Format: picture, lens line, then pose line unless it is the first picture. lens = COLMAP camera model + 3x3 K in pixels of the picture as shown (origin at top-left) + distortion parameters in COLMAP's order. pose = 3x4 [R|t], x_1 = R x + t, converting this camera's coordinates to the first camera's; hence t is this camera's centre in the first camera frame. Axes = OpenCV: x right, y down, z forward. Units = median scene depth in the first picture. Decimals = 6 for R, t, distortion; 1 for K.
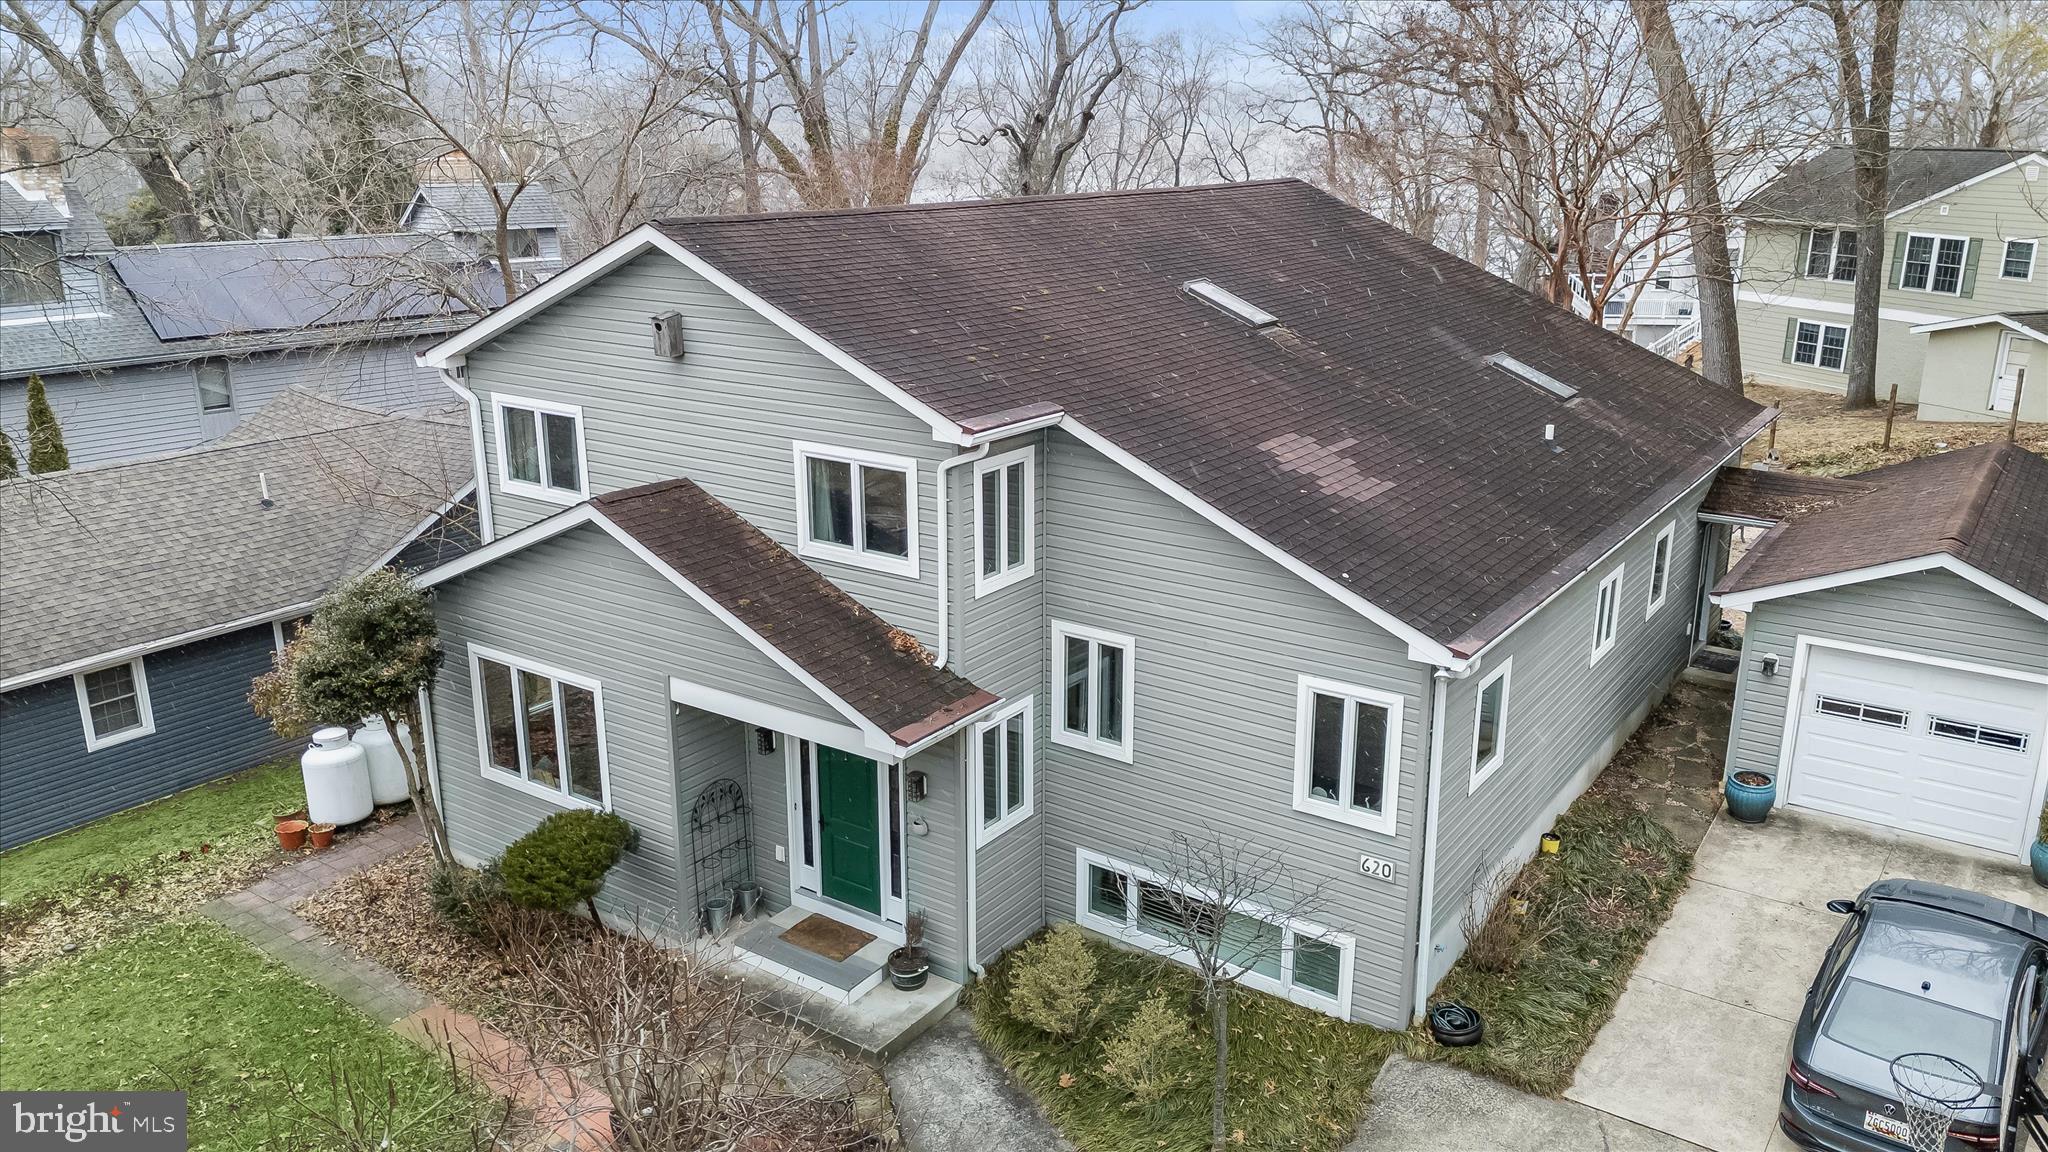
lens RADIAL K [[1526.1, 0, 1024.0], [0, 1526.1, 576.0], [0, 0, 1]] dist [0.085889, -0.072138]
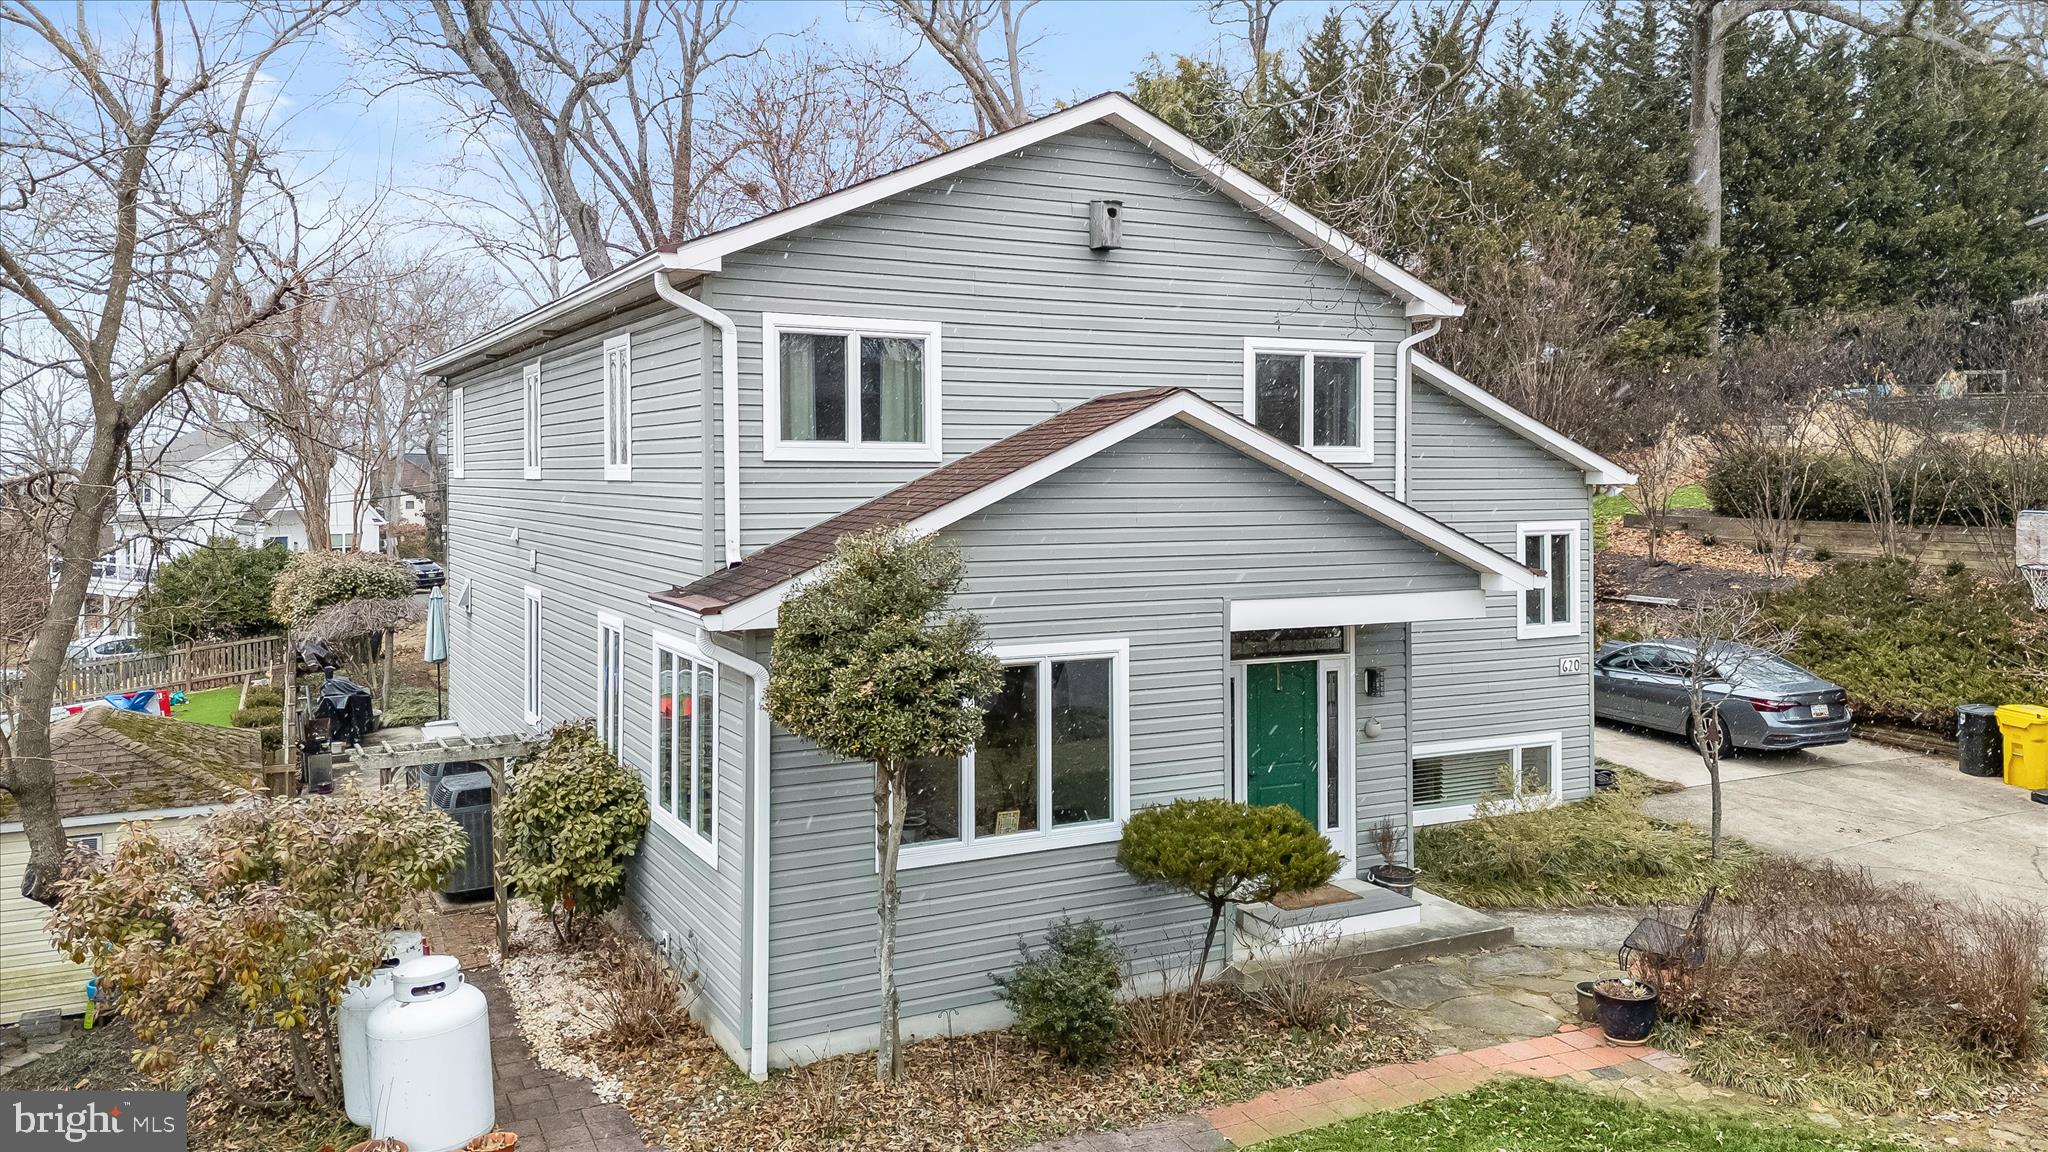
lens RADIAL K [[1526.1, 0, 1024.0], [0, 1526.1, 576.0], [0, 0, 1]] dist [0.085889, -0.072138]
pose [[0.461573, -0.057663, 0.885226, -0.922945], [0.257310, 0.963688, -0.071392, 0.074665], [-0.848966, 0.260730, 0.459649, 0.630092]]
